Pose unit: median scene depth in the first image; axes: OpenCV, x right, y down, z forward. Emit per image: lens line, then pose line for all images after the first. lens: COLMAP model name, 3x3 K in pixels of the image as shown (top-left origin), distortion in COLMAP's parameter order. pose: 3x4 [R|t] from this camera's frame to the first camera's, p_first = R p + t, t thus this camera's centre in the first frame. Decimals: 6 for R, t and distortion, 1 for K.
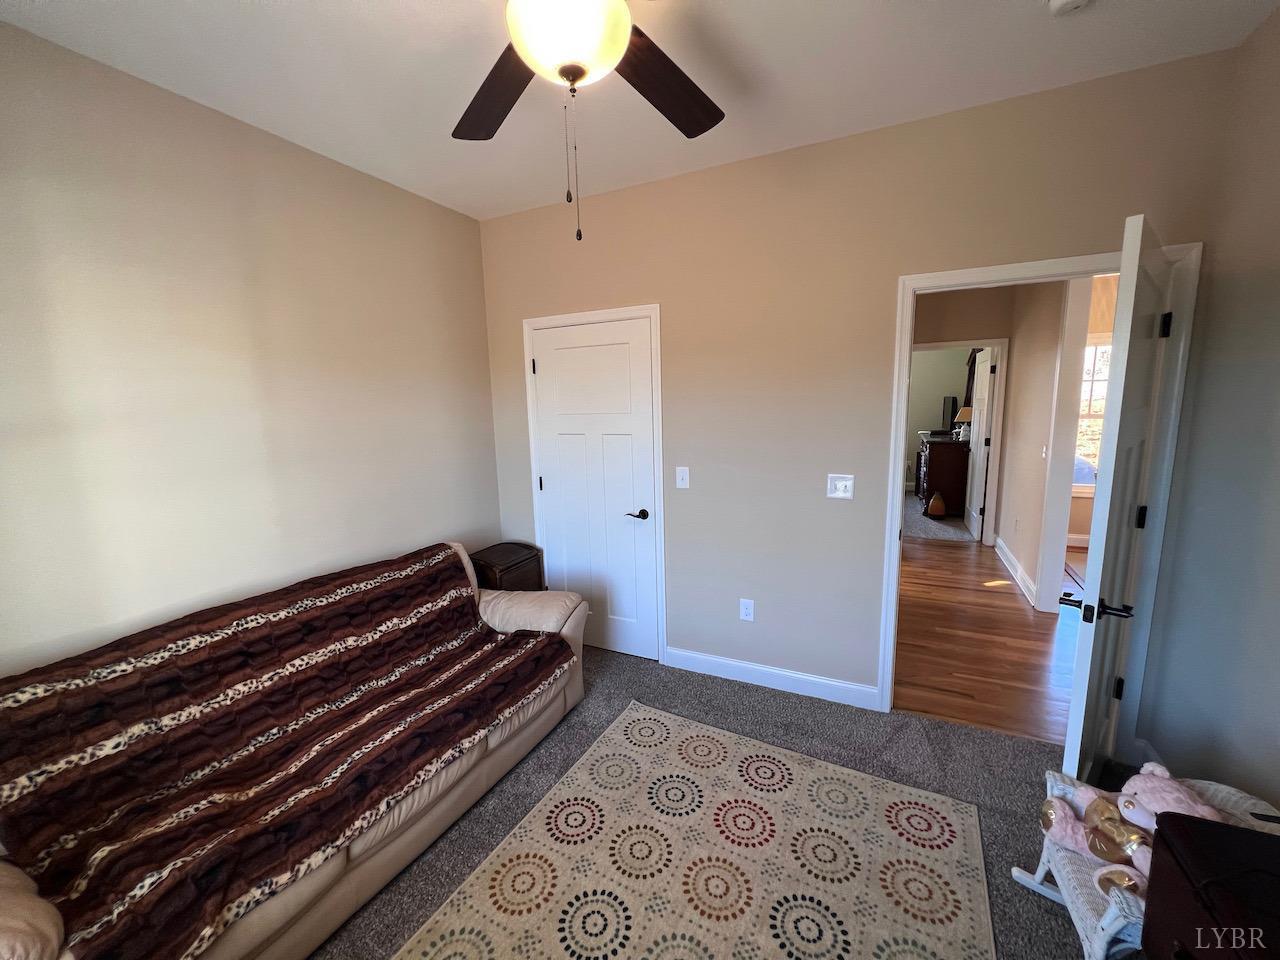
lens RADIAL K [[510.7, 0, 642.0], [0, 510.7, 480.6], [0, 0, 1]] dist [-0.002298, 0.000569]
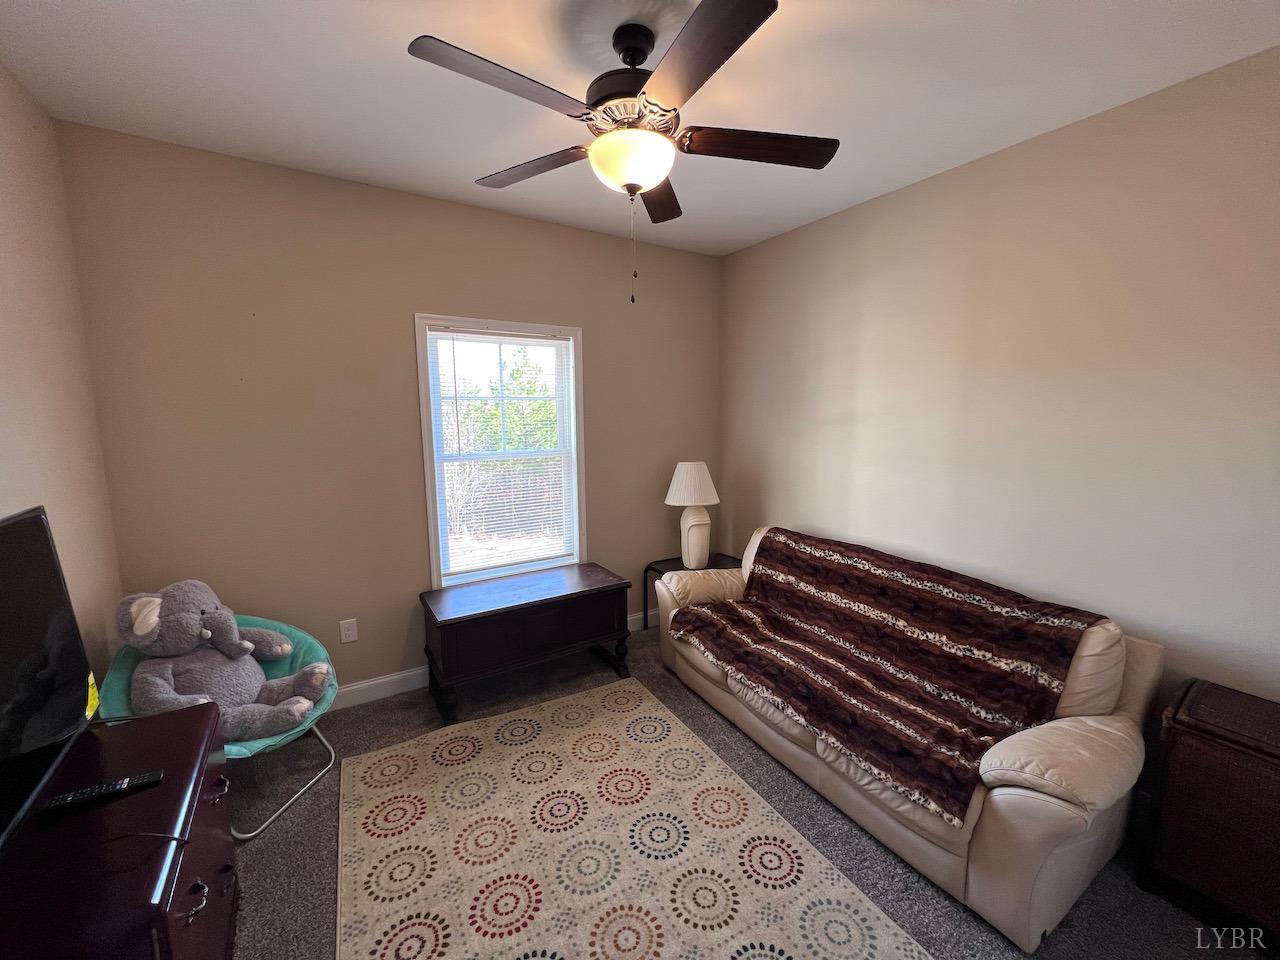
lens RADIAL K [[510.7, 0, 643.9], [0, 510.7, 489.5], [0, 0, 1]] dist [-0.002298, 0.000569]
pose [[-0.527361, 0.162199, -0.834015, 0.691270], [-0.112485, 0.959640, 0.257756, -0.215628], [0.842162, 0.229745, -0.487832, 1.149843]]
